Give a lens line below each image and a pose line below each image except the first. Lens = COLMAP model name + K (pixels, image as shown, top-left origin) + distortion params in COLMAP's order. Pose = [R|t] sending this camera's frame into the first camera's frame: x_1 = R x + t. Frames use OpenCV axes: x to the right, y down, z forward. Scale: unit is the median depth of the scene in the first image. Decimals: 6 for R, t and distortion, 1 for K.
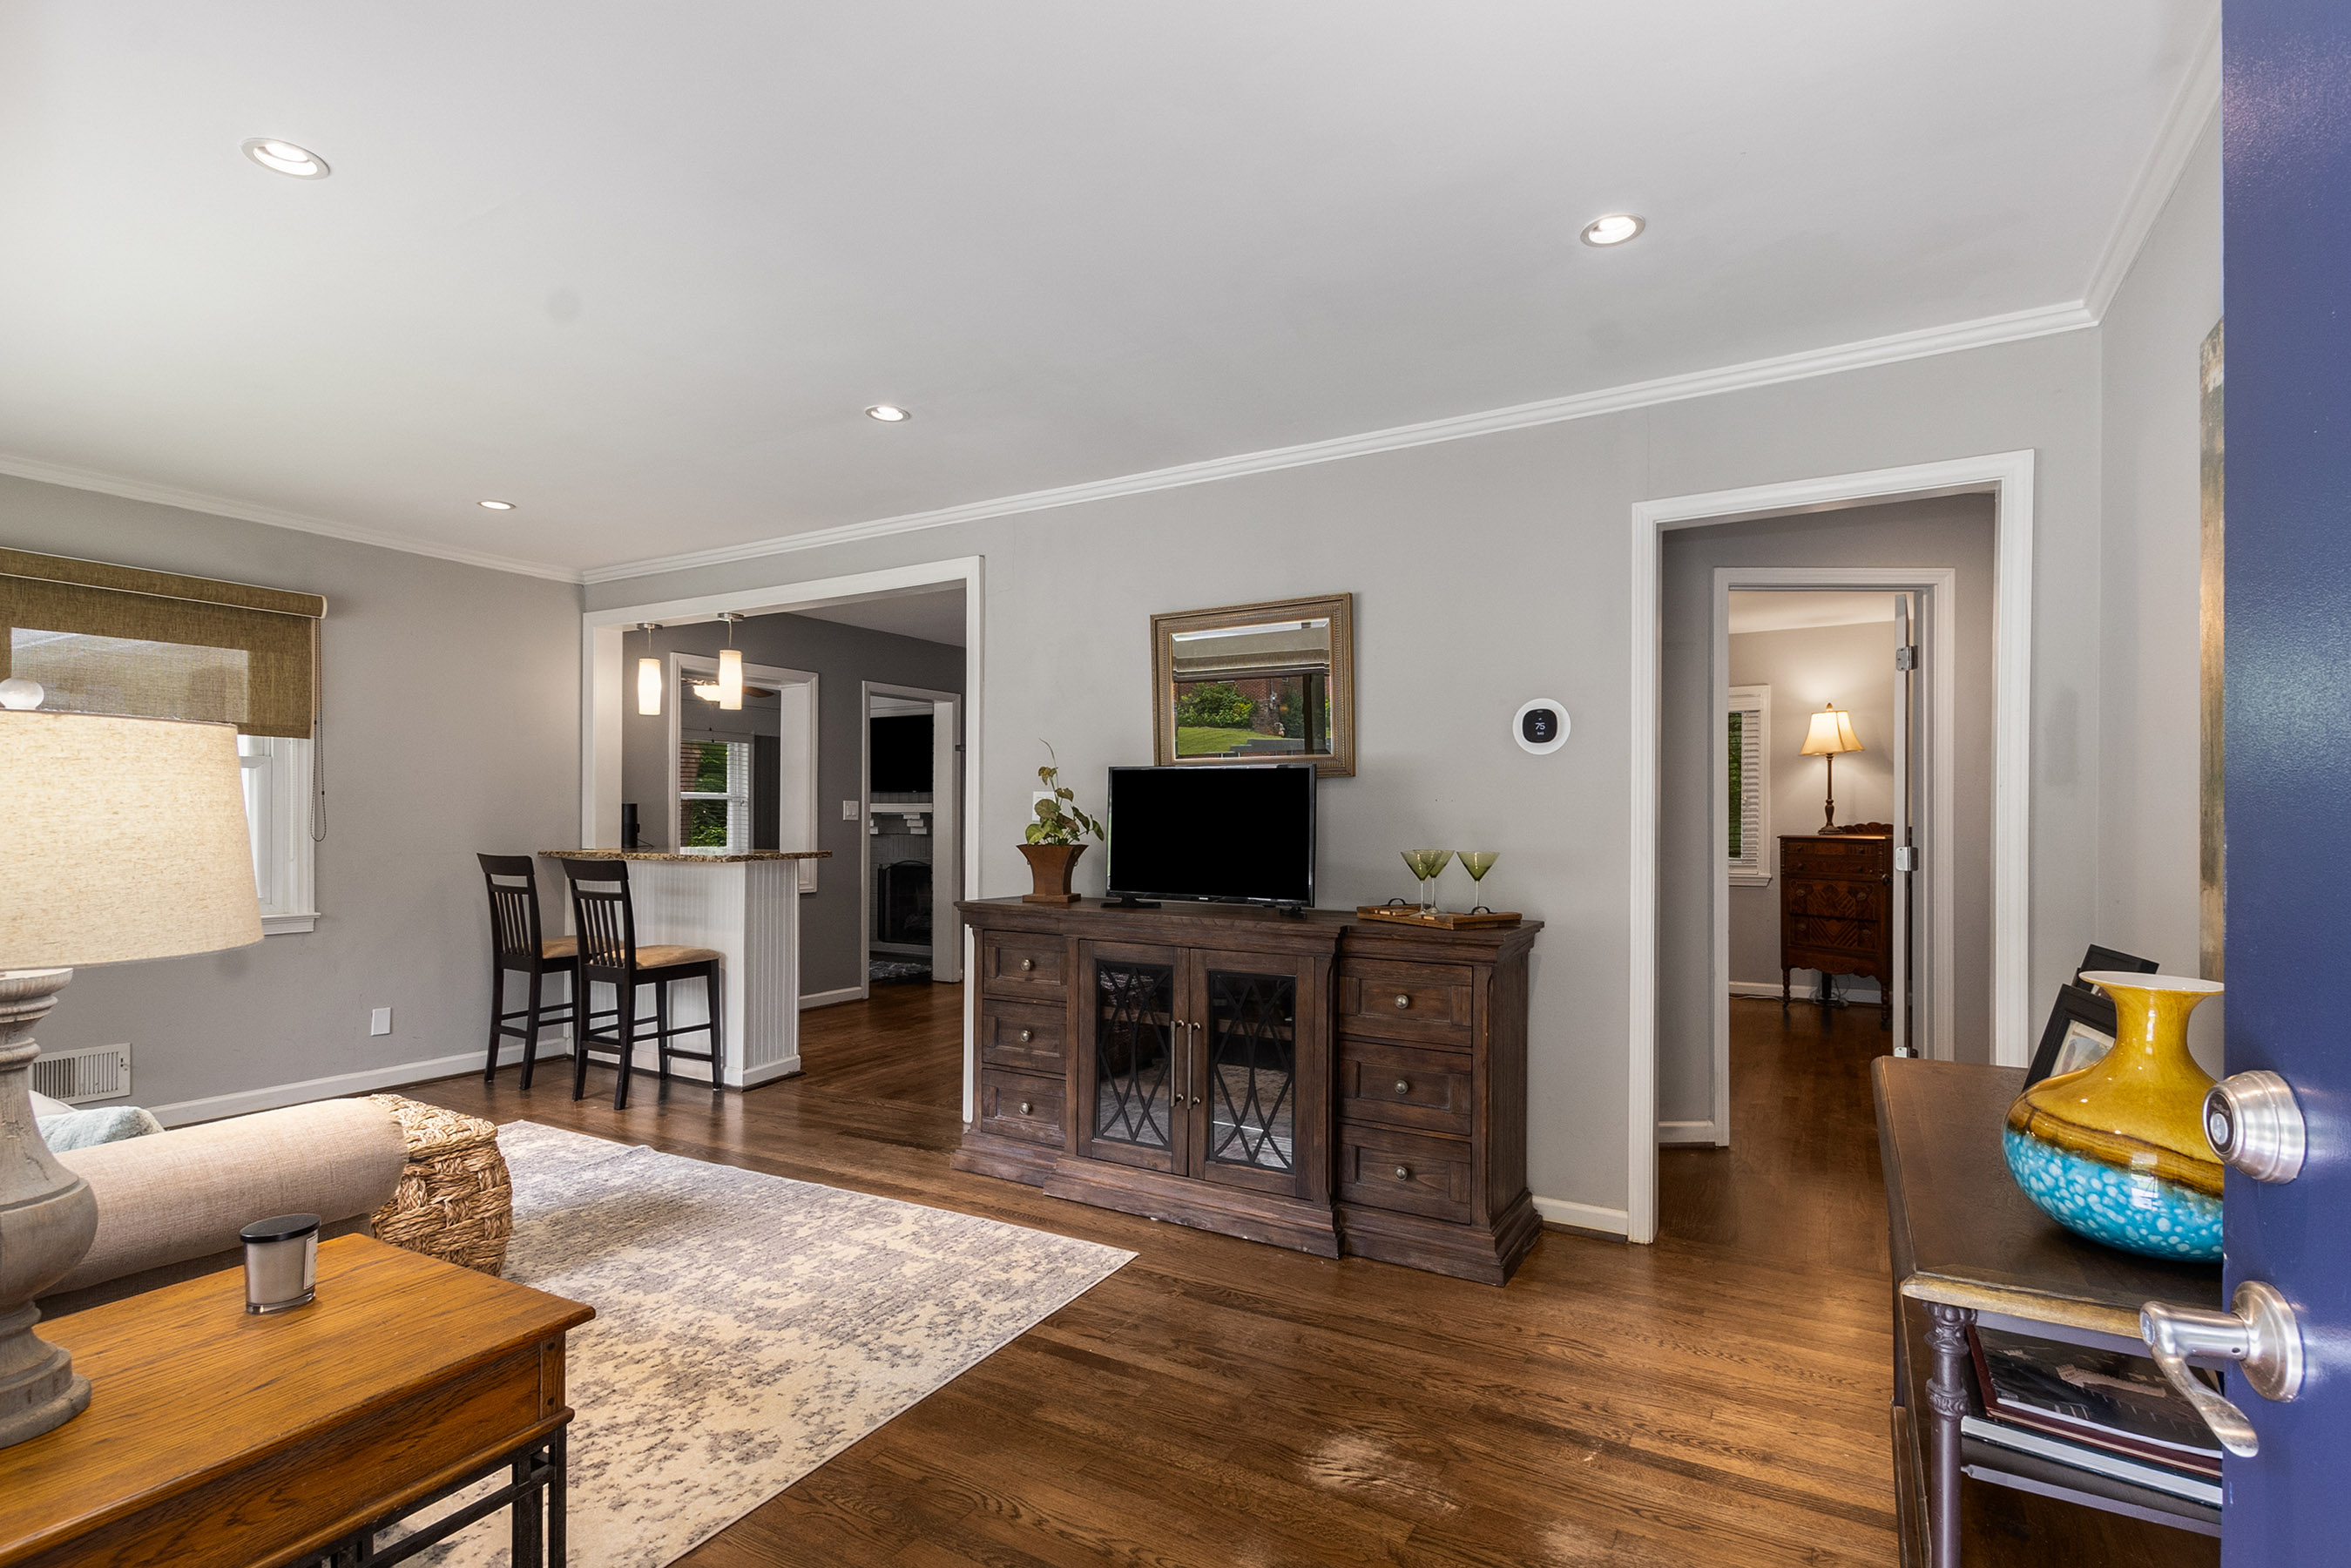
lens RADIAL K [[1119.4, 0, 1170.8], [0, 1119.4, 799.4], [0, 0, 1]] dist [0.009534, -0.000565]
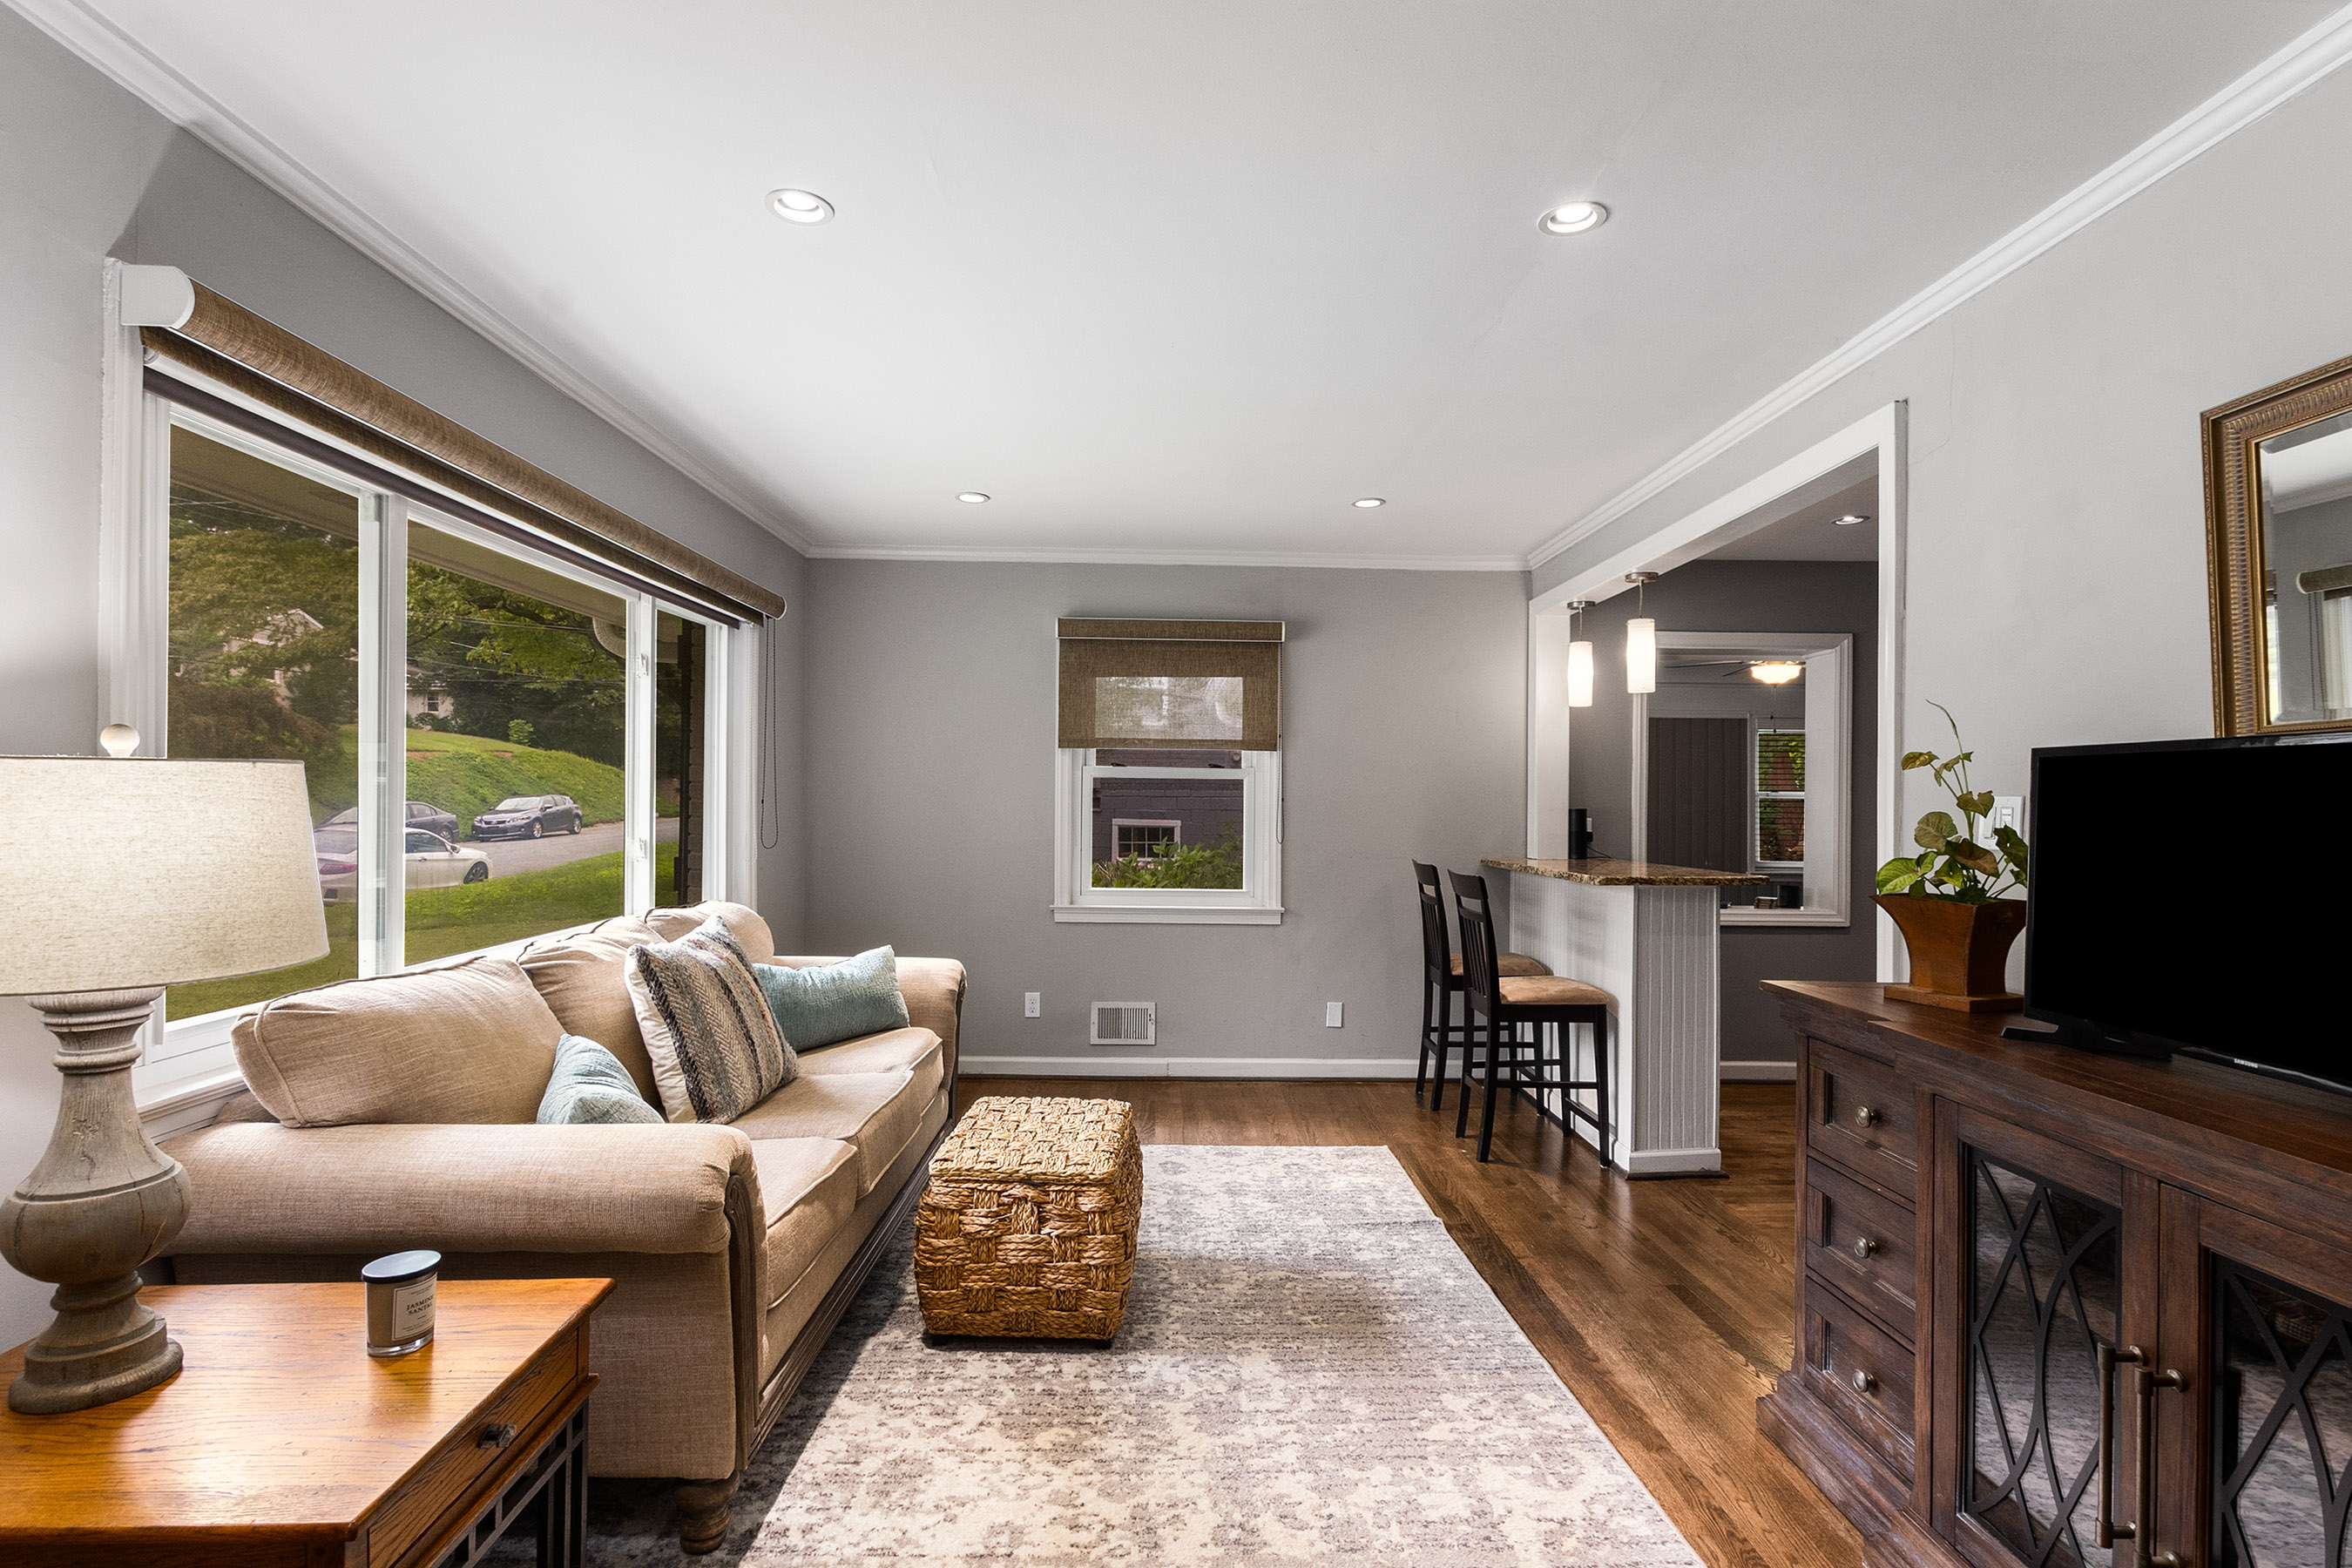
lens RADIAL K [[1119.8, 0, 1177.9], [0, 1119.8, 789.0], [0, 0, 1]] dist [0.009534, -0.000565]
pose [[0.526834, -0.010454, -0.849904, 0.127231], [0.005632, 0.999945, -0.008808, -0.007010], [0.849950, -0.000146, 0.526864, 0.333827]]
